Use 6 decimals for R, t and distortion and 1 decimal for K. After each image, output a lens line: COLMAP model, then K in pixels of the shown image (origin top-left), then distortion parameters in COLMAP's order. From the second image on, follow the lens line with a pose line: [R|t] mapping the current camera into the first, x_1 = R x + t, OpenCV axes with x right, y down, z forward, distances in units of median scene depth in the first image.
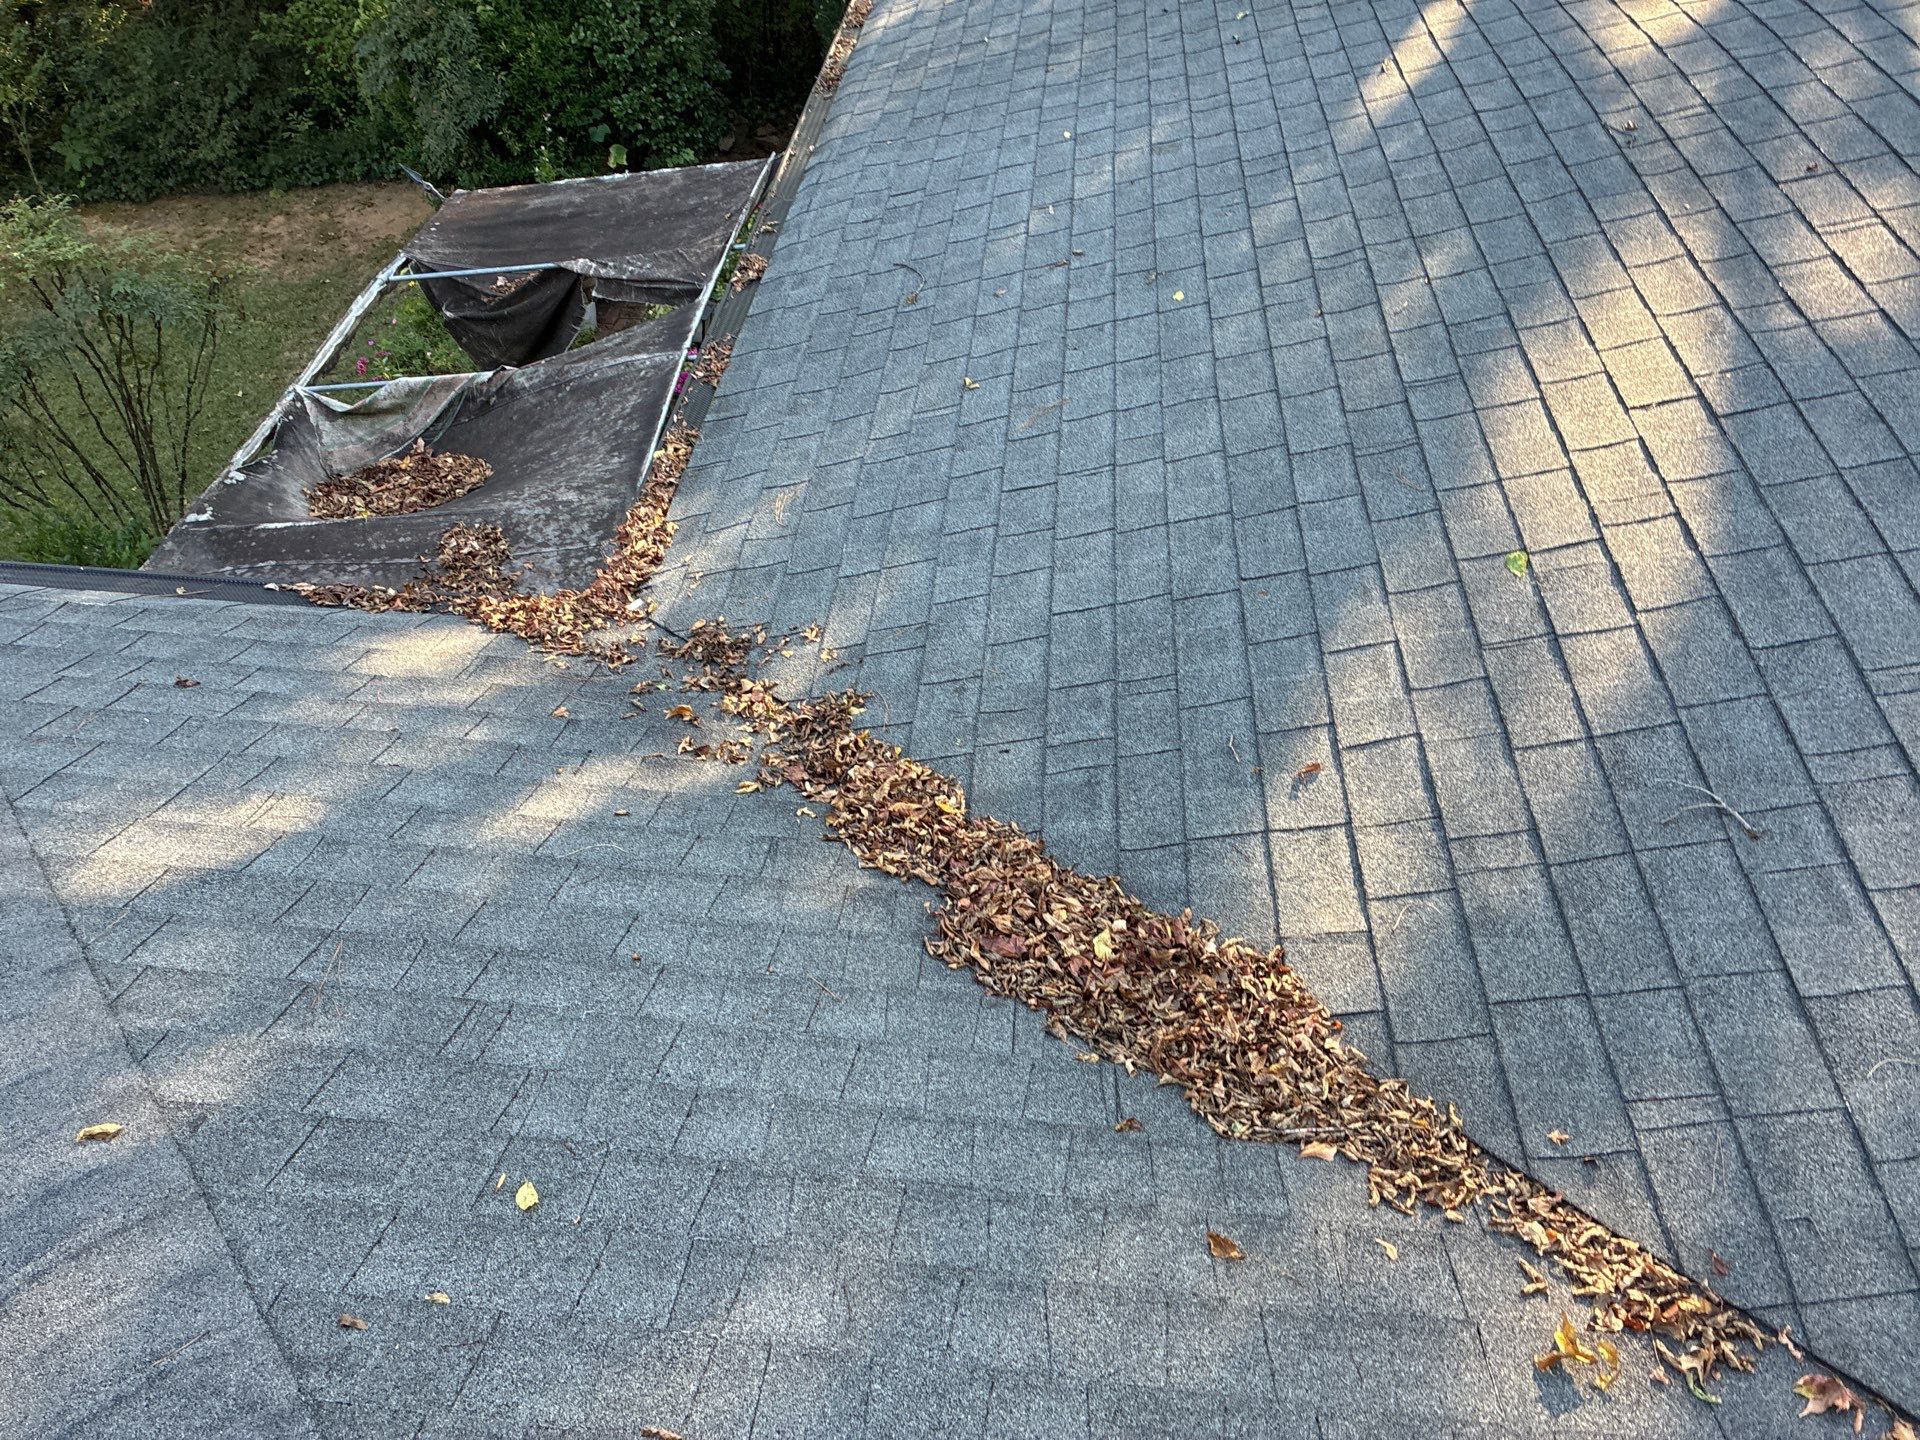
lens RADIAL K [[1366.5, 0, 995.6], [0, 1366.5, 676.8], [0, 0, 1]] dist [0.036513, -0.030162]
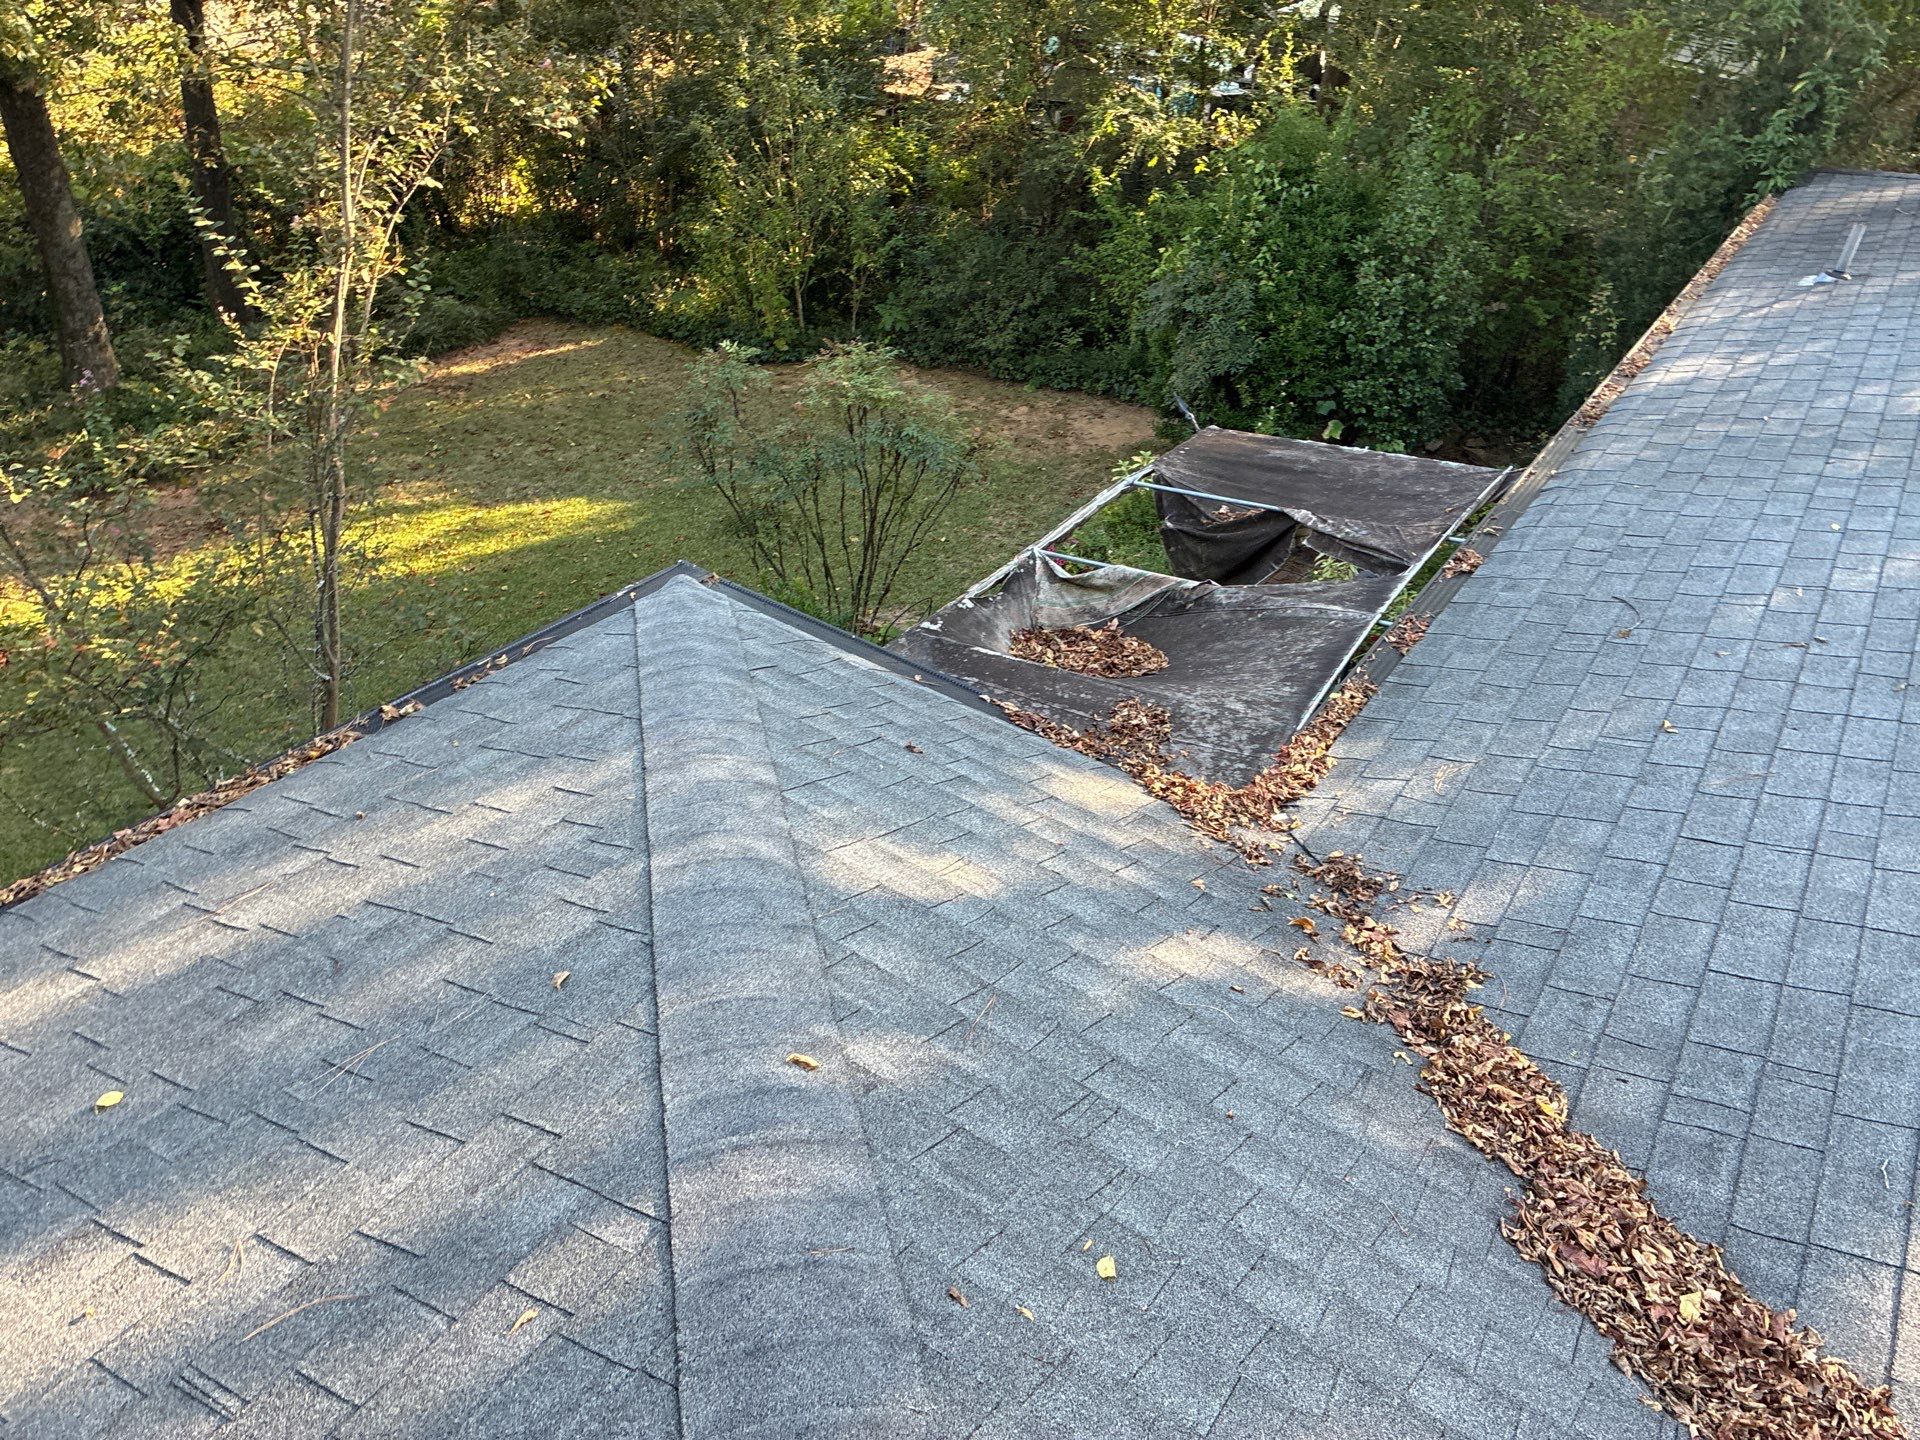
lens RADIAL K [[1406.3, 0, 1029.6], [0, 1406.3, 710.8], [0, 0, 1]] dist [0.061755, -0.071275]
pose [[0.883540, 0.315693, -0.345969, -0.083176], [-0.370533, 0.922971, -0.104071, 0.060956], [0.286464, 0.220144, 0.932456, -0.112846]]
